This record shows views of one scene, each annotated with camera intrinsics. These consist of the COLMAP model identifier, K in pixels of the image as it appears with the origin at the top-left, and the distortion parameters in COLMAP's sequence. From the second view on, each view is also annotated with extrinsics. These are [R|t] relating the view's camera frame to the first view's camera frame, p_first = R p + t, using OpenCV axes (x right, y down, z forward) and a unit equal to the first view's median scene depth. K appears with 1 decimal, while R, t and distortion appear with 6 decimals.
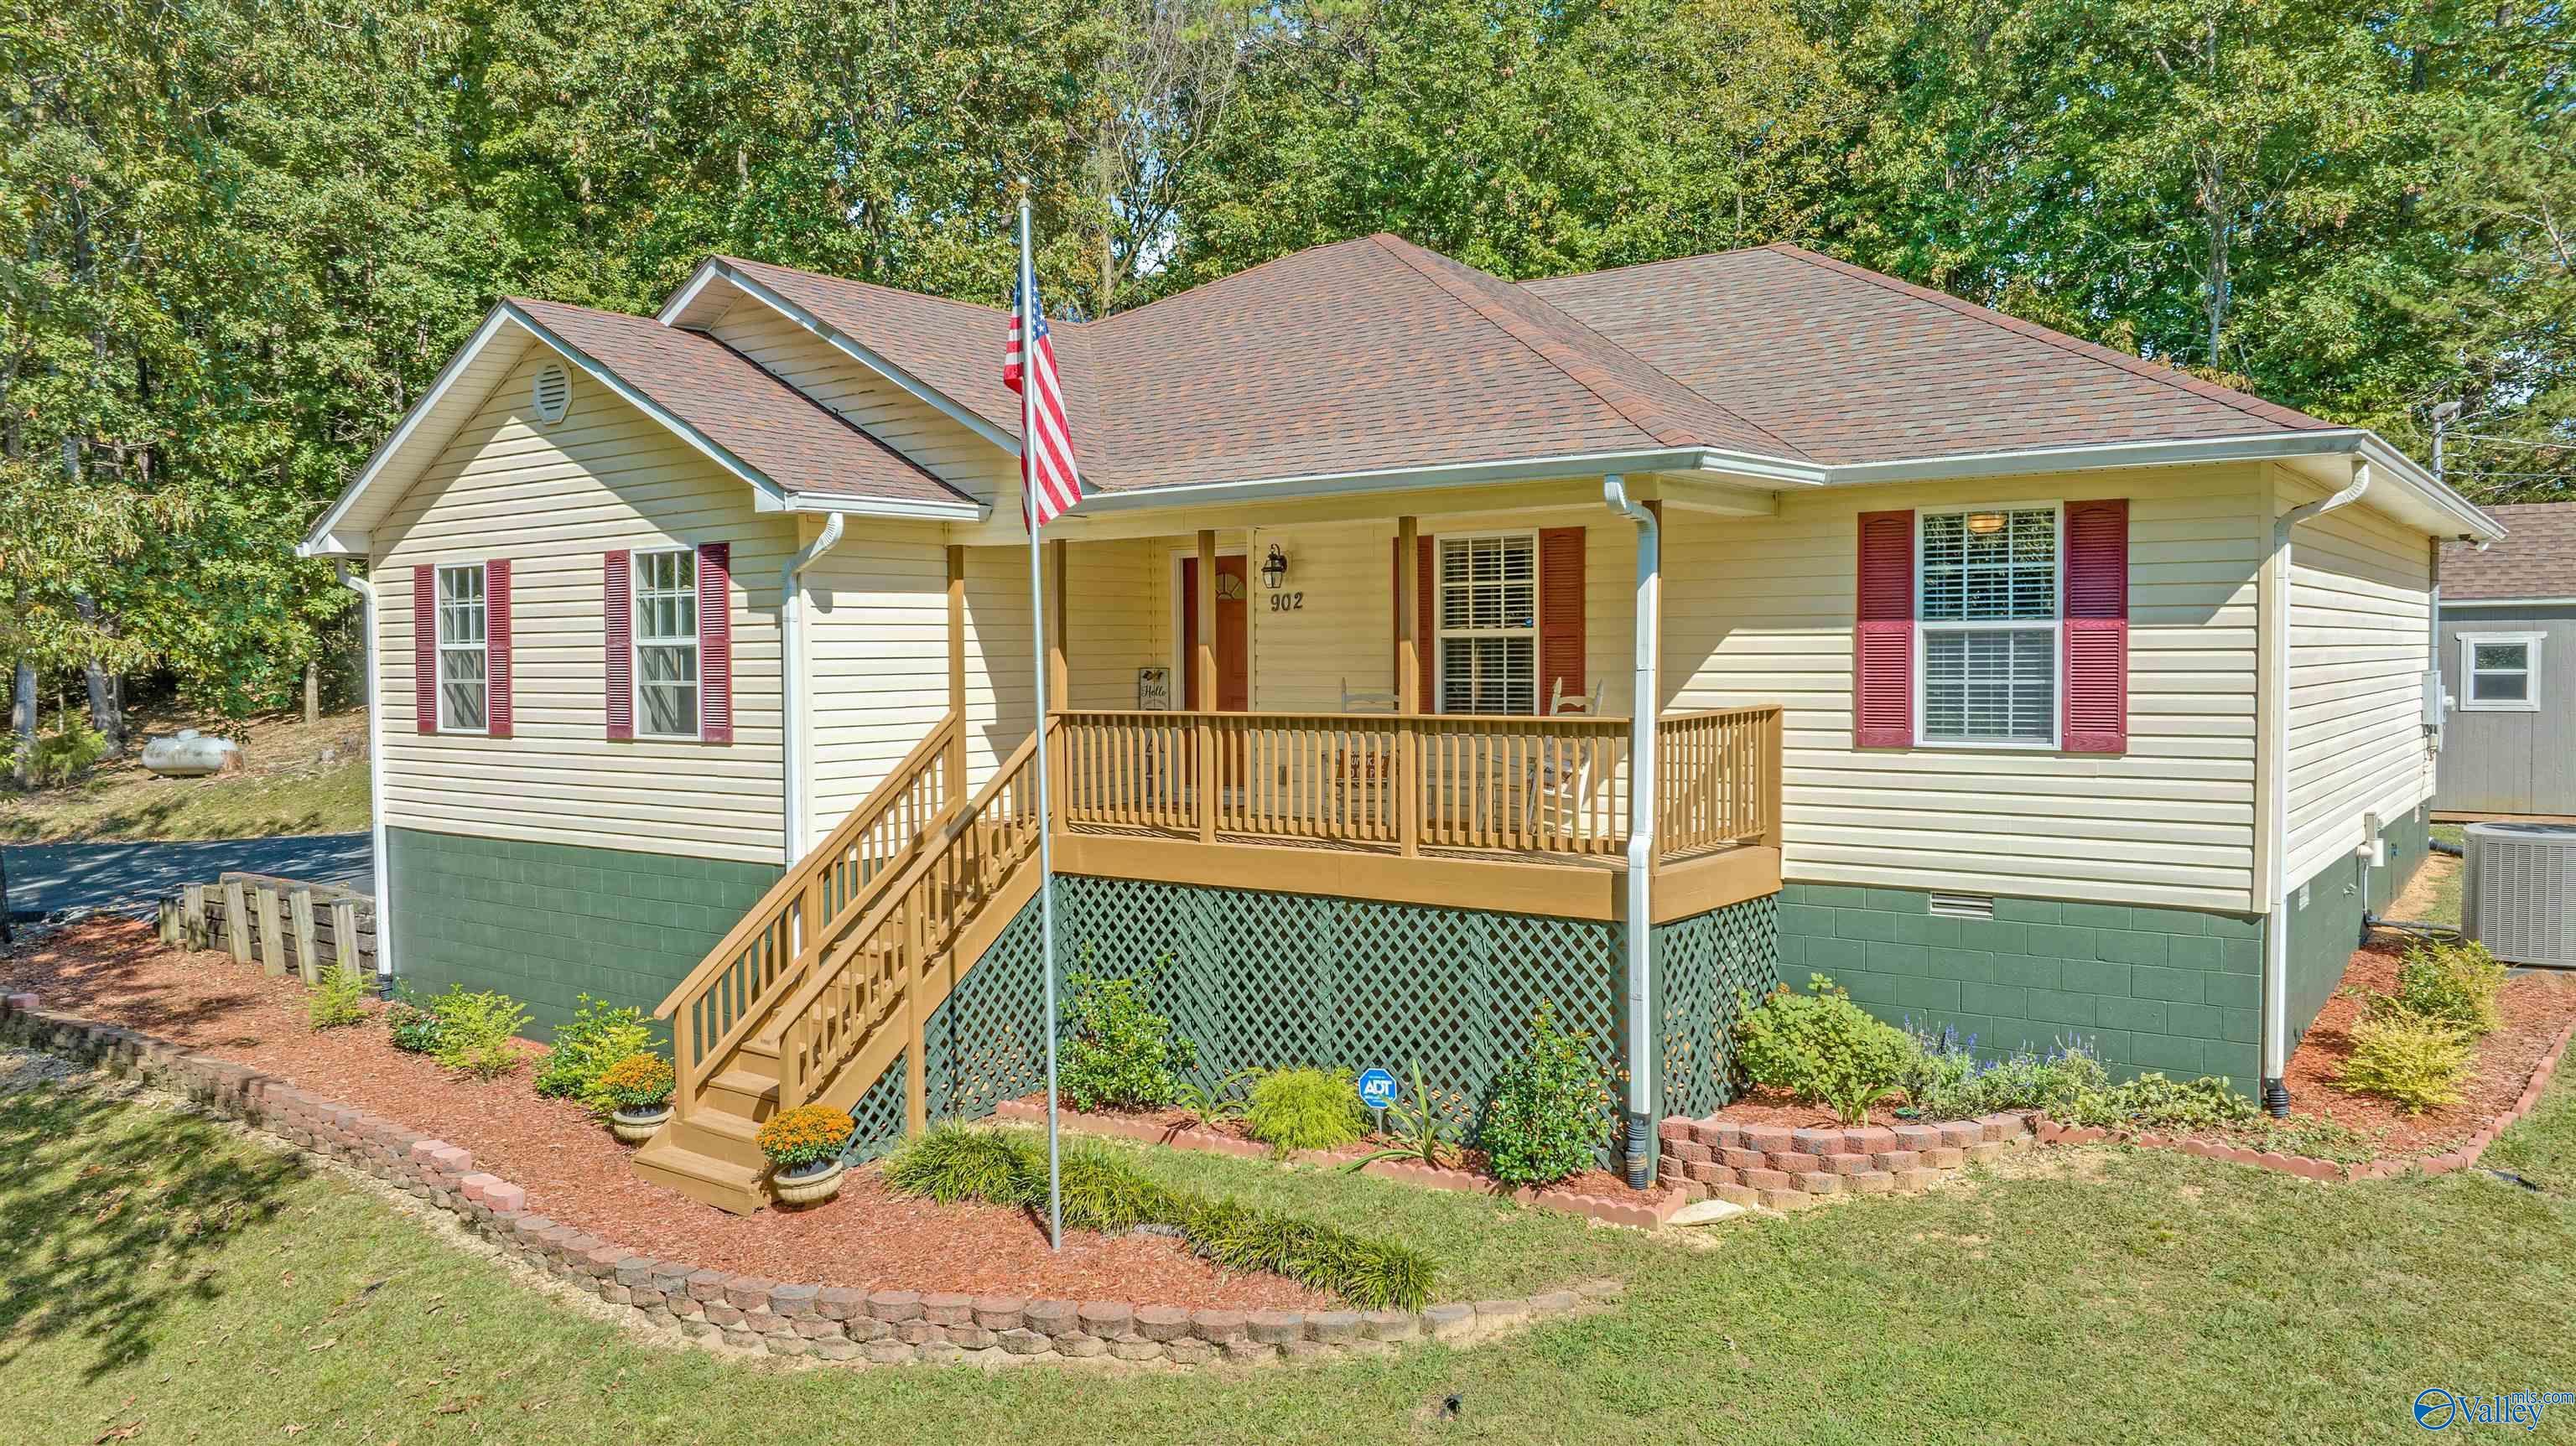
lens RADIAL K [[1814.9, 0, 1285.2], [0, 1814.9, 724.1], [0, 0, 1]] dist [-0.023339, 0.018087]
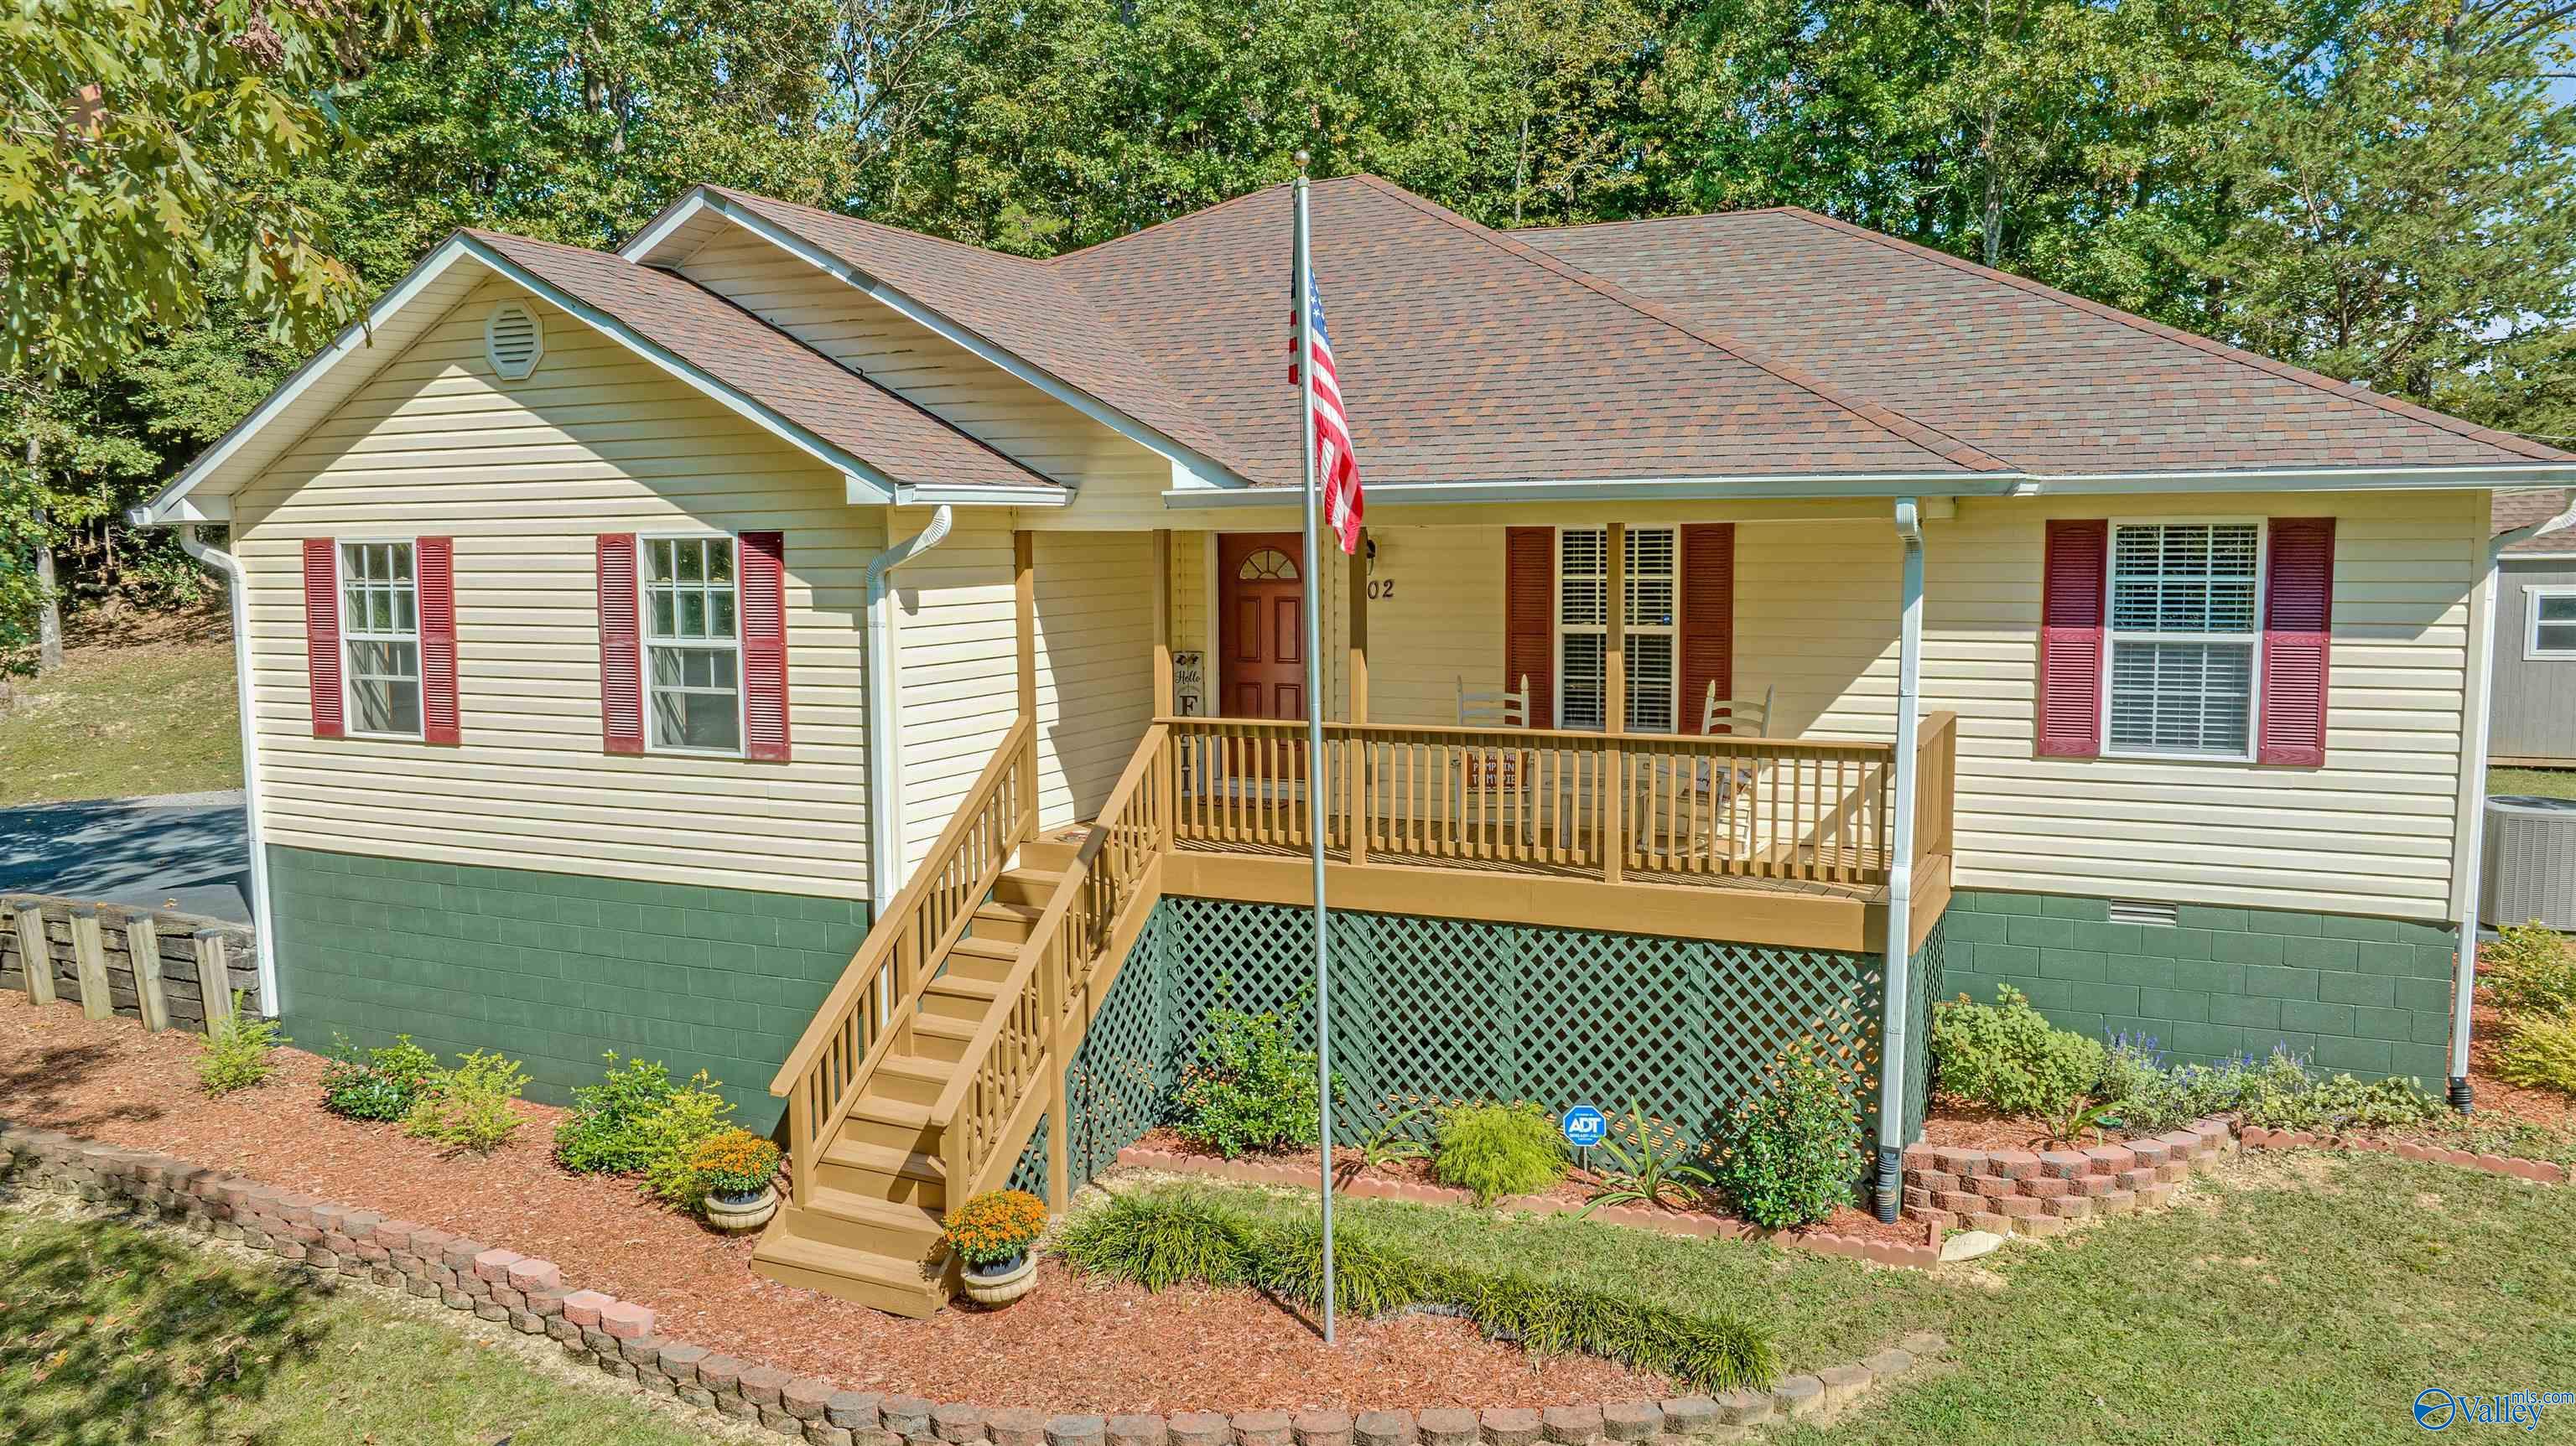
lens RADIAL K [[1818.8, 0, 1288.0], [0, 1818.8, 723.0], [0, 0, 1]] dist [-0.023837, 0.008647]
pose [[0.978638, -0.020669, 0.204549, -0.267027], [0.008230, 0.998075, 0.061474, -0.064217], [-0.205426, -0.058478, 0.976924, 0.103200]]
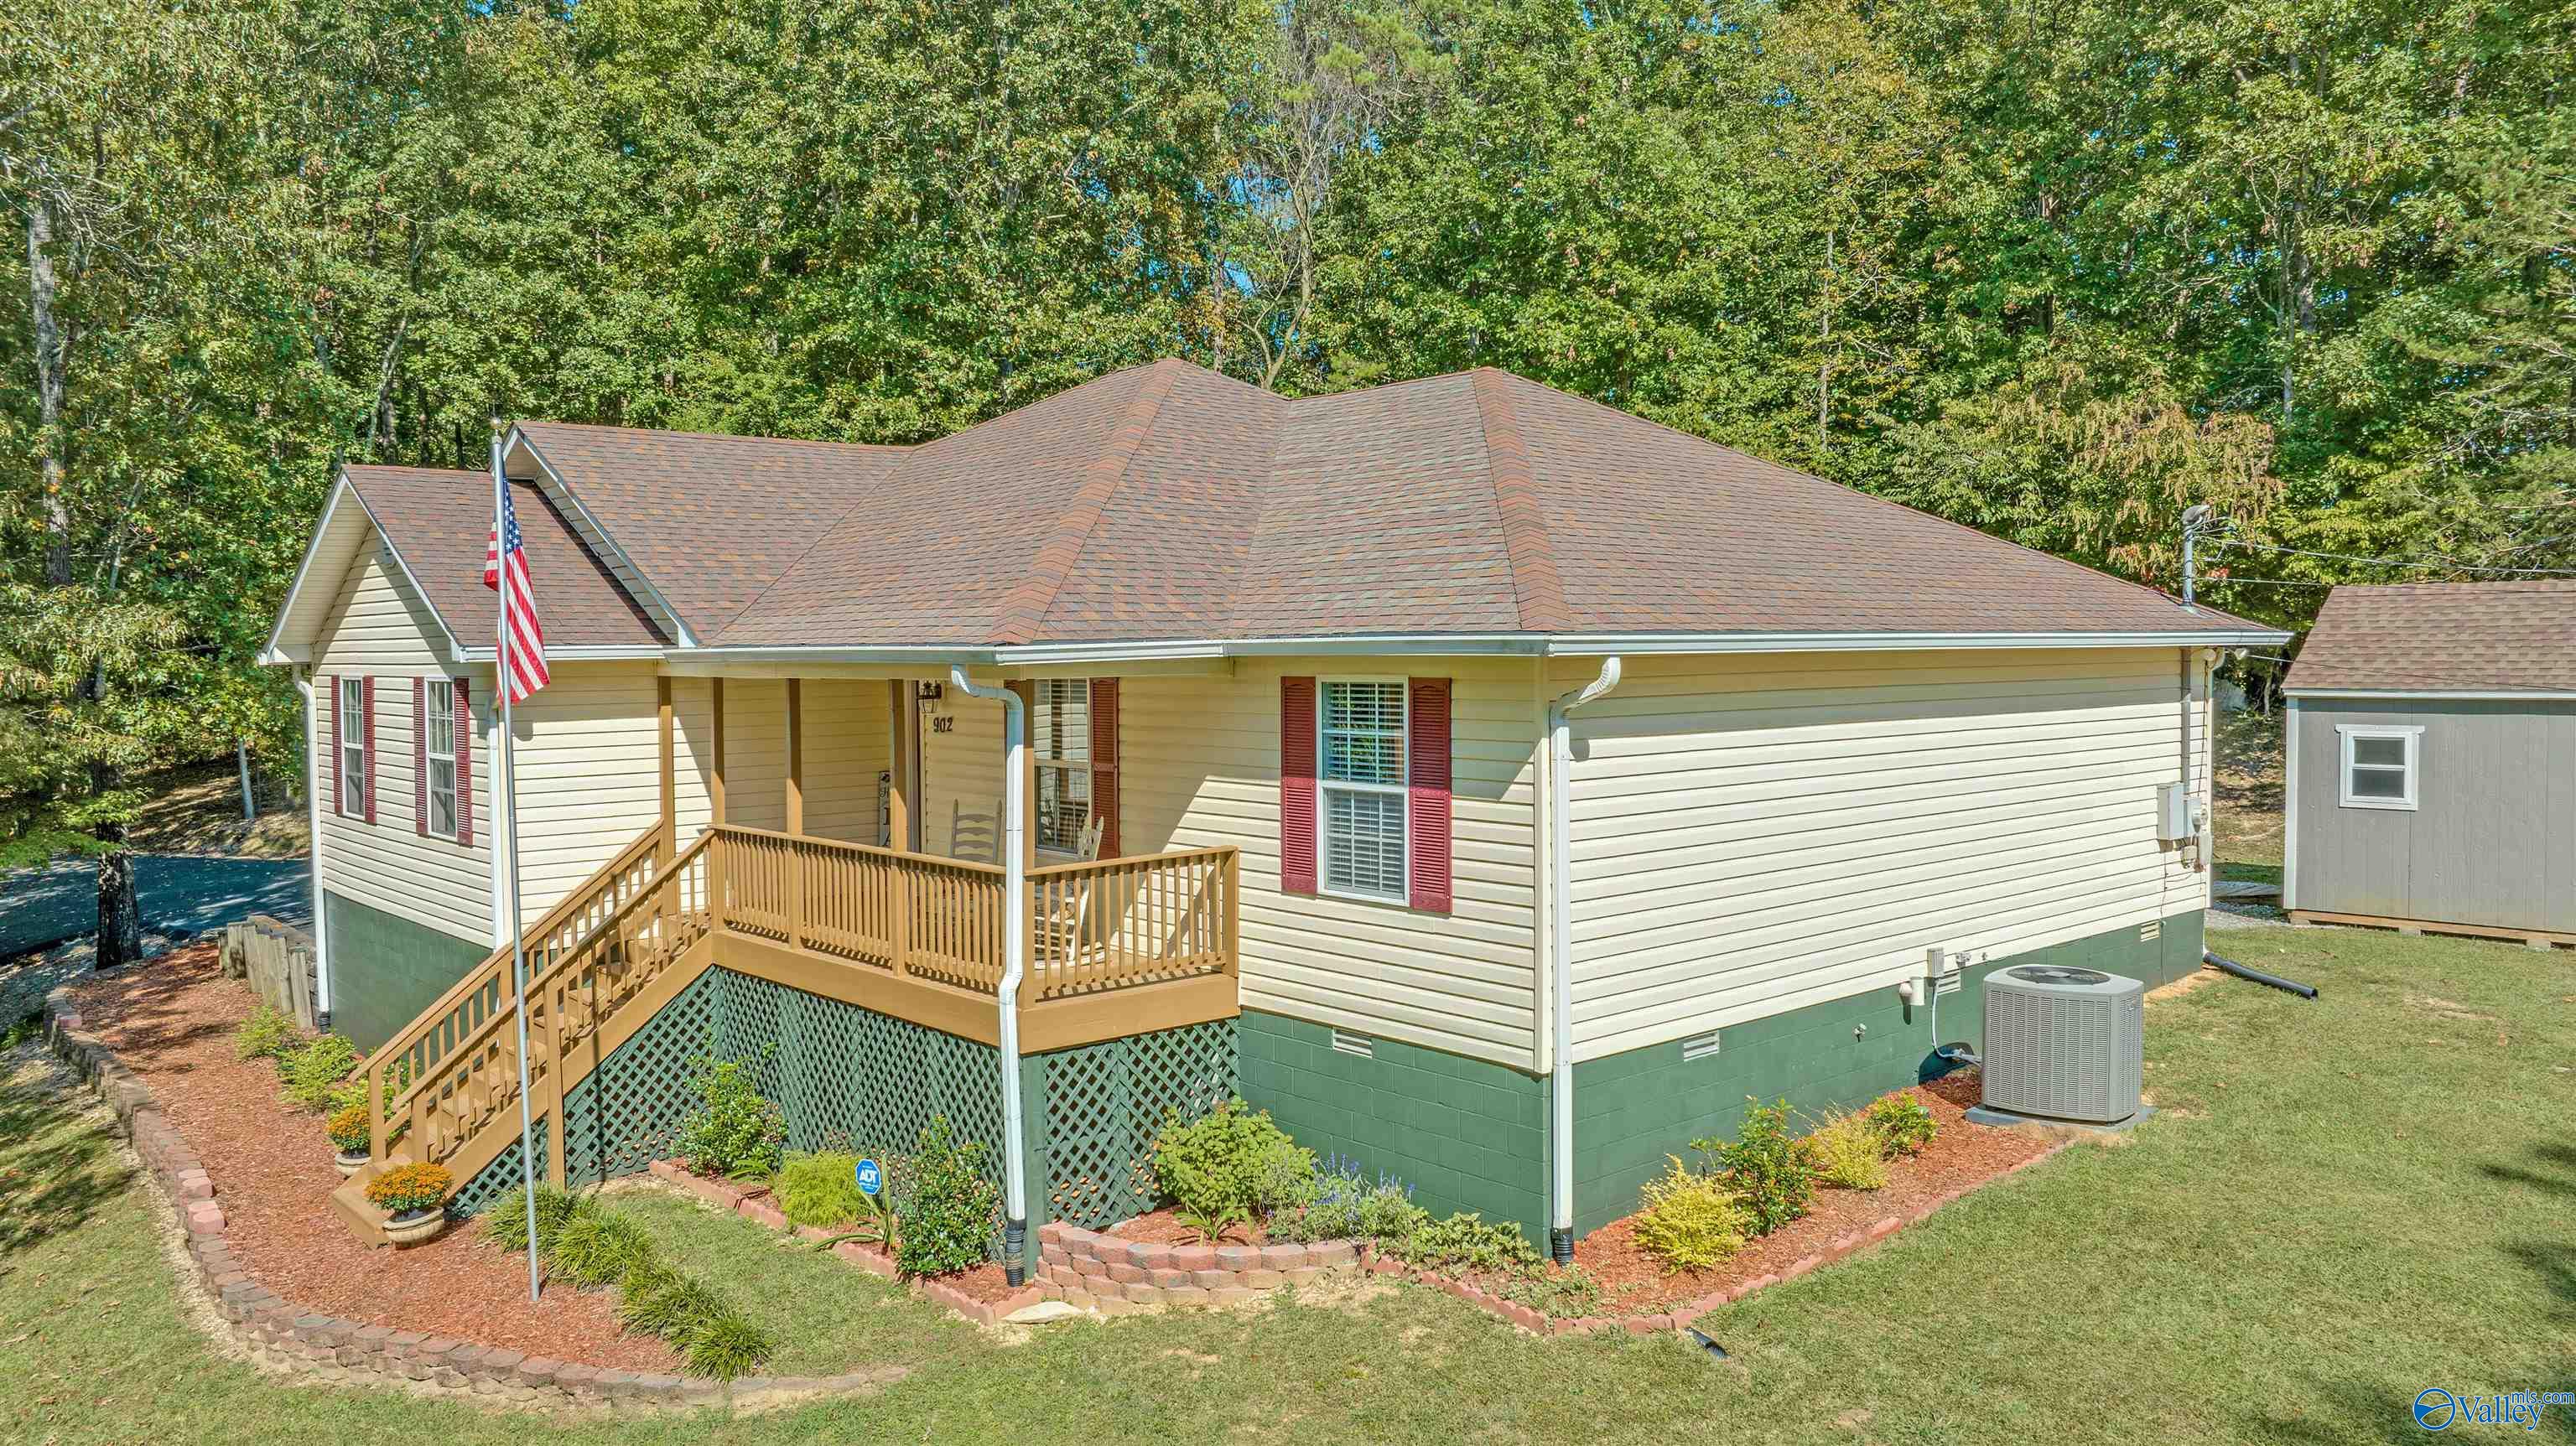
lens RADIAL K [[1818.7, 0, 1288.0], [0, 1818.7, 723.0], [0, 0, 1]] dist [-0.020320, -0.006416]
pose [[0.979797, 0.008269, -0.199824, 0.492211], [-0.007368, 0.999959, 0.005251, -0.086175], [0.199859, -0.003673, 0.979818, -0.065368]]
